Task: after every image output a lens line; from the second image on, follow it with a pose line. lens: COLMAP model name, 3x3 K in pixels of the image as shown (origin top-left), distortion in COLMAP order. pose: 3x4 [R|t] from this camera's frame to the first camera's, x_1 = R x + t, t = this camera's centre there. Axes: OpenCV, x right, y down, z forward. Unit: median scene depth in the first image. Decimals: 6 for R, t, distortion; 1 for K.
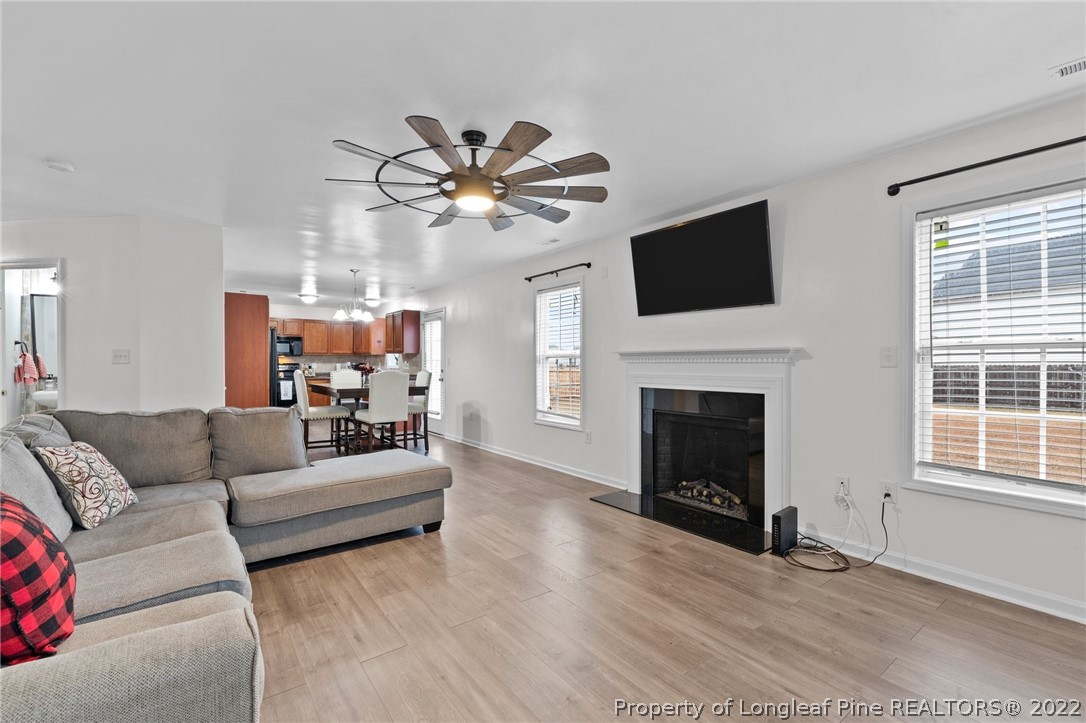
lens RADIAL K [[476.0, 0, 551.2], [0, 476.0, 365.4], [0, 0, 1]] dist [0.003388, -0.000287]
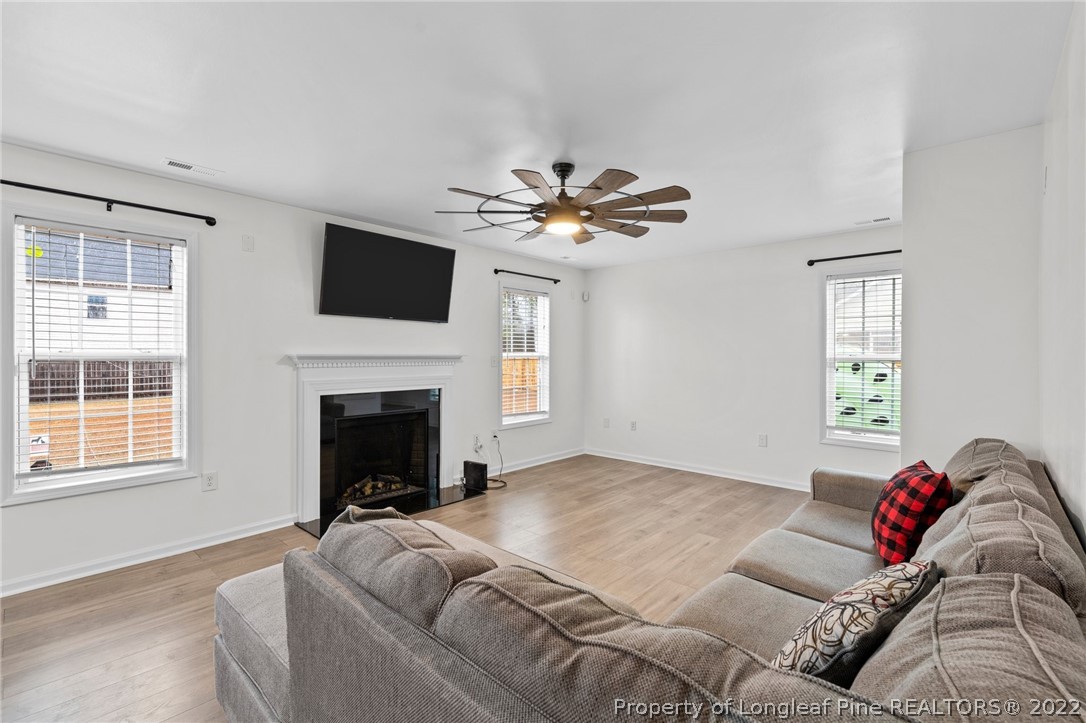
lens RADIAL K [[476.0, 0, 550.9], [0, 476.0, 356.4], [0, 0, 1]] dist [0.003388, -0.000287]
pose [[-0.184861, -0.001809, 0.982763, -0.795972], [0.003057, 0.999992, 0.002416, -0.028179], [-0.982760, 0.003451, -0.184854, 0.791138]]
